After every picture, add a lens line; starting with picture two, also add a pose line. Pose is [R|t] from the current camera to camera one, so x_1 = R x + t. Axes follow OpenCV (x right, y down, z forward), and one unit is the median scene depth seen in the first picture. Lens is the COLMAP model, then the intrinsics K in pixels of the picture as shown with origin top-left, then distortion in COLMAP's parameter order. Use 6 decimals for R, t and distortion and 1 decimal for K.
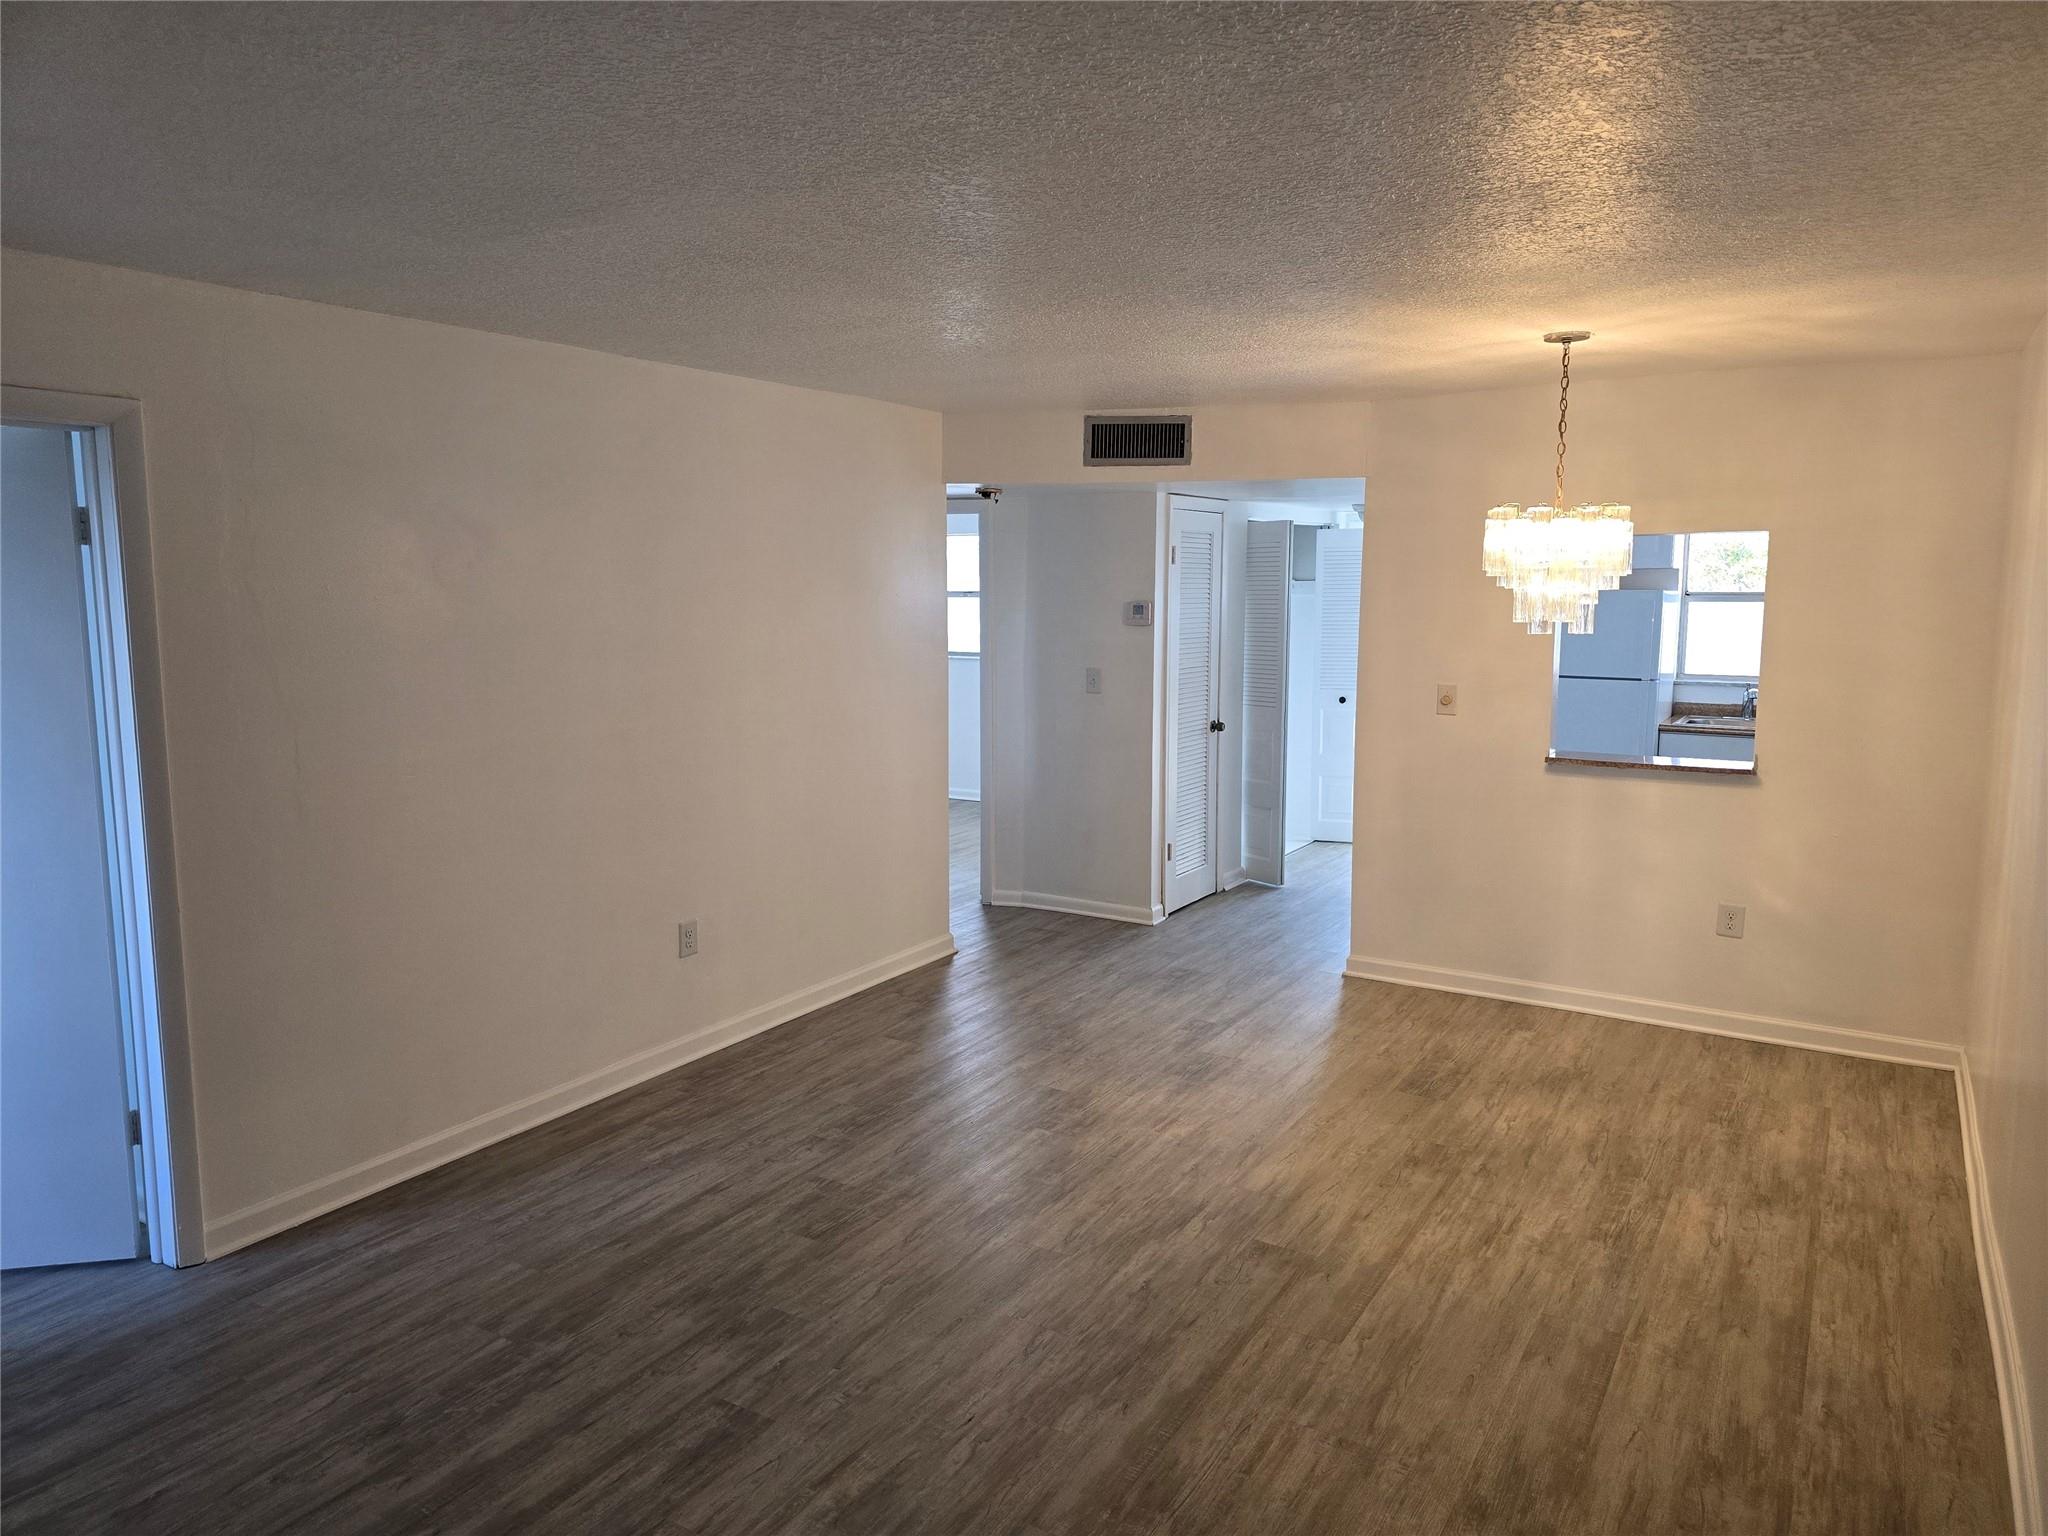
lens RADIAL K [[1379.3, 0, 1024.3], [0, 1379.3, 764.2], [0, 0, 1]] dist [0.022977, 0.000564]
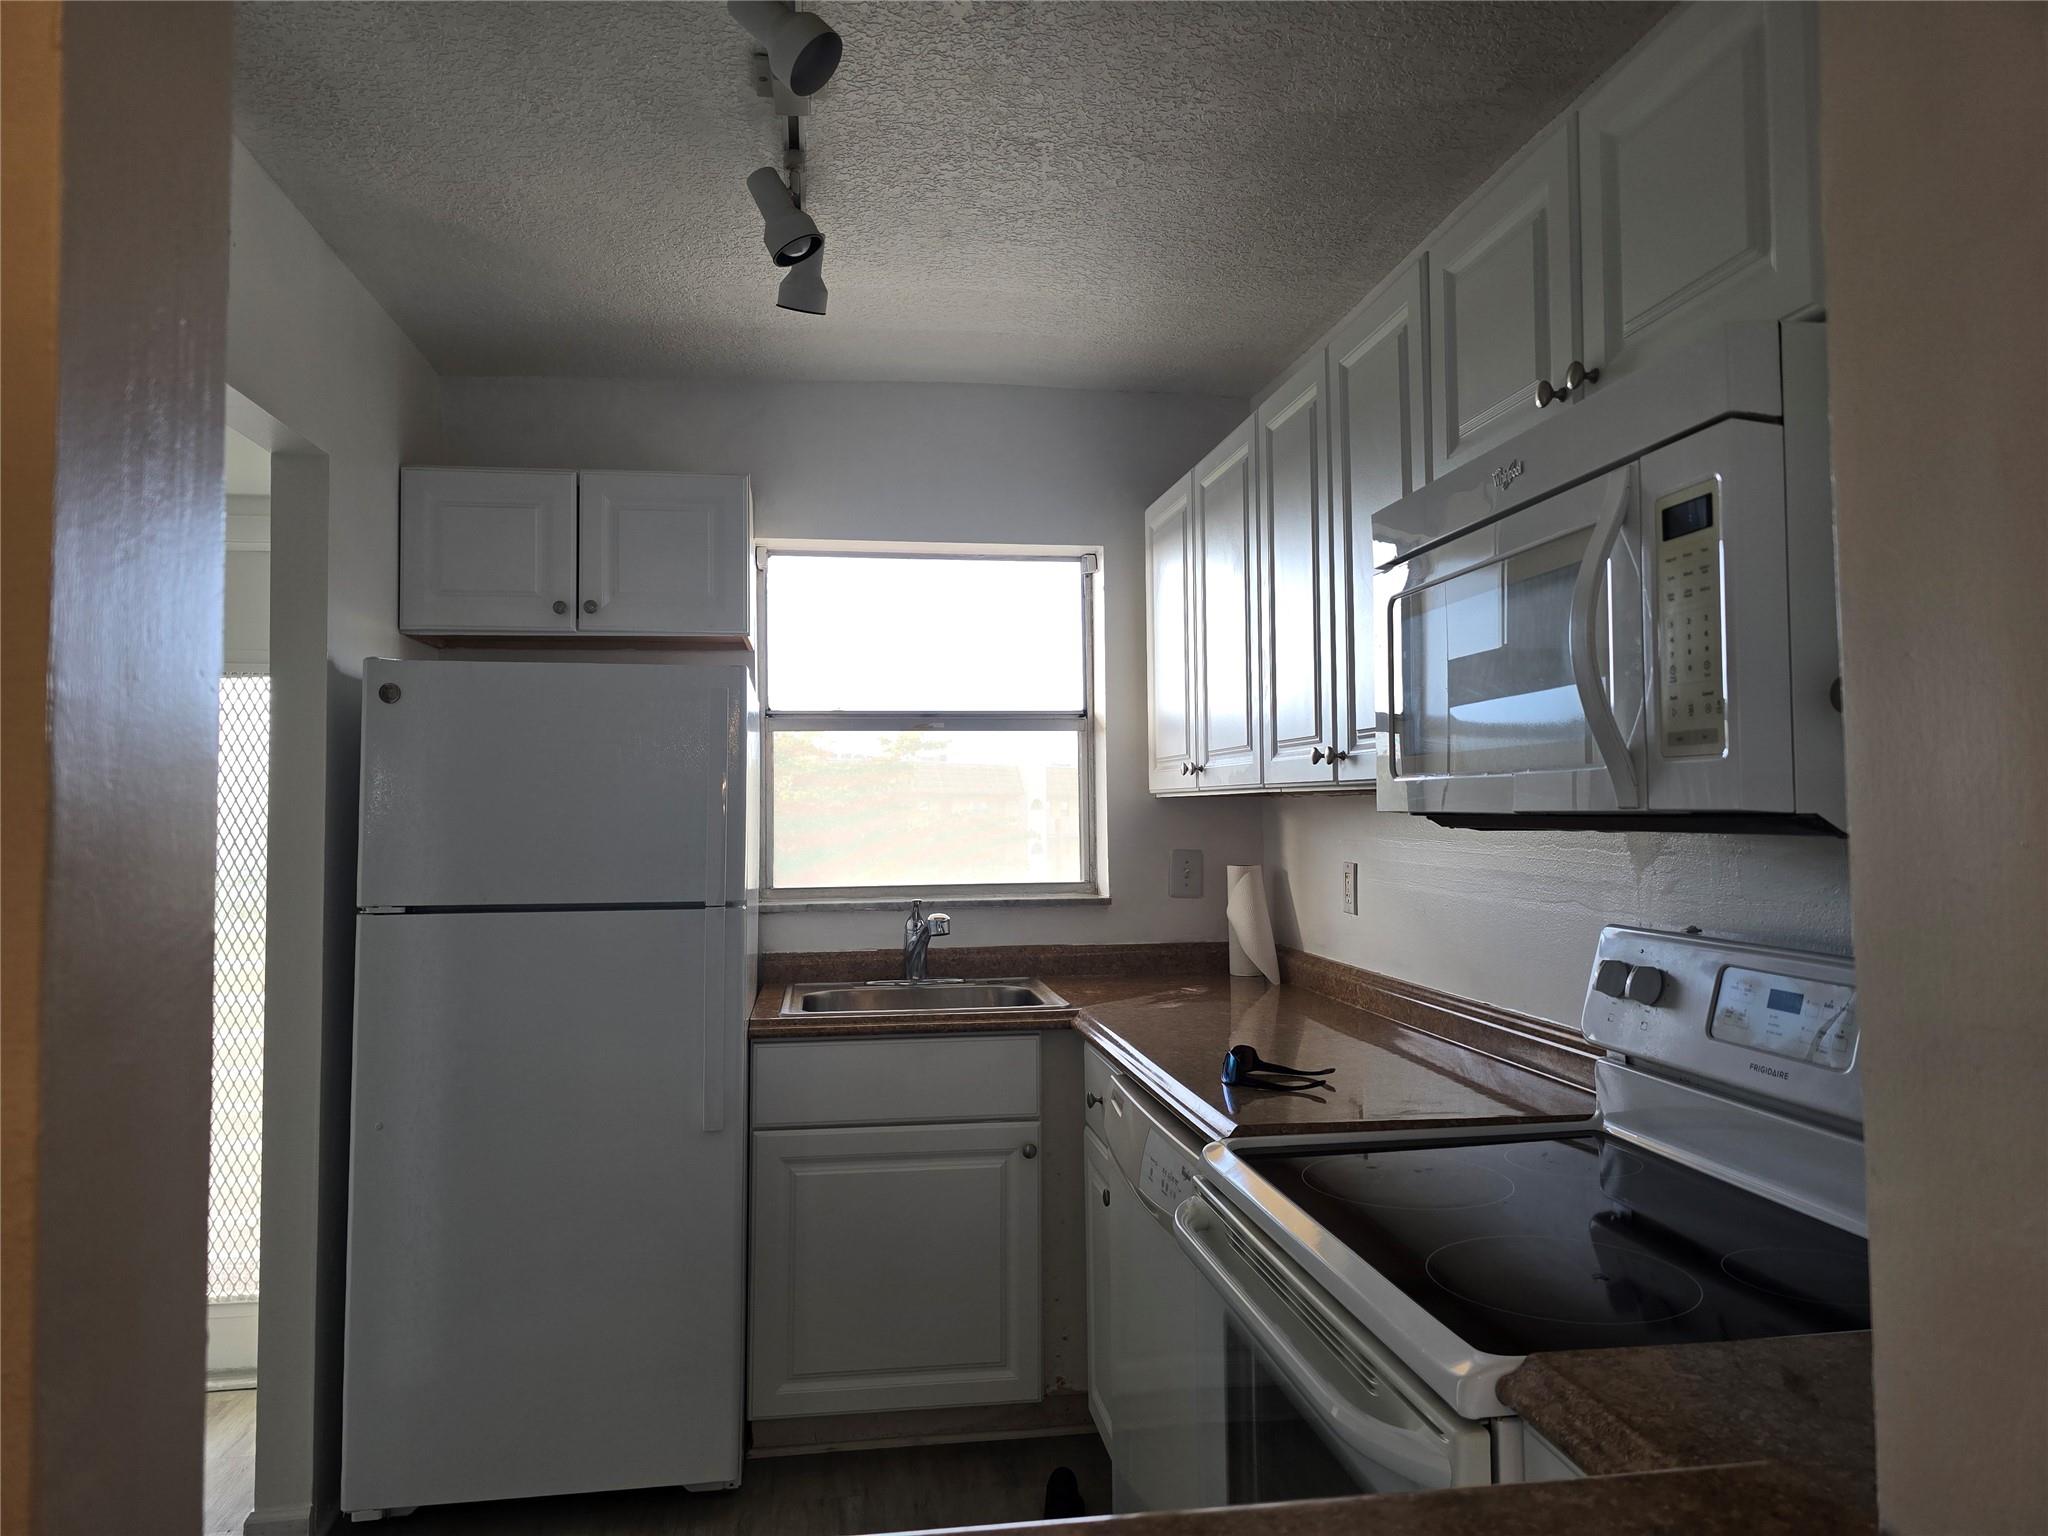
lens RADIAL K [[1379.3, 0, 1023.6], [0, 1379.3, 761.4], [0, 0, 1]] dist [0.022977, 0.000564]
pose [[0.767343, 0.013771, 0.641089, 0.262605], [0.097026, 0.985765, -0.137309, -0.038175], [-0.633854, 0.167565, 0.755084, 0.630428]]
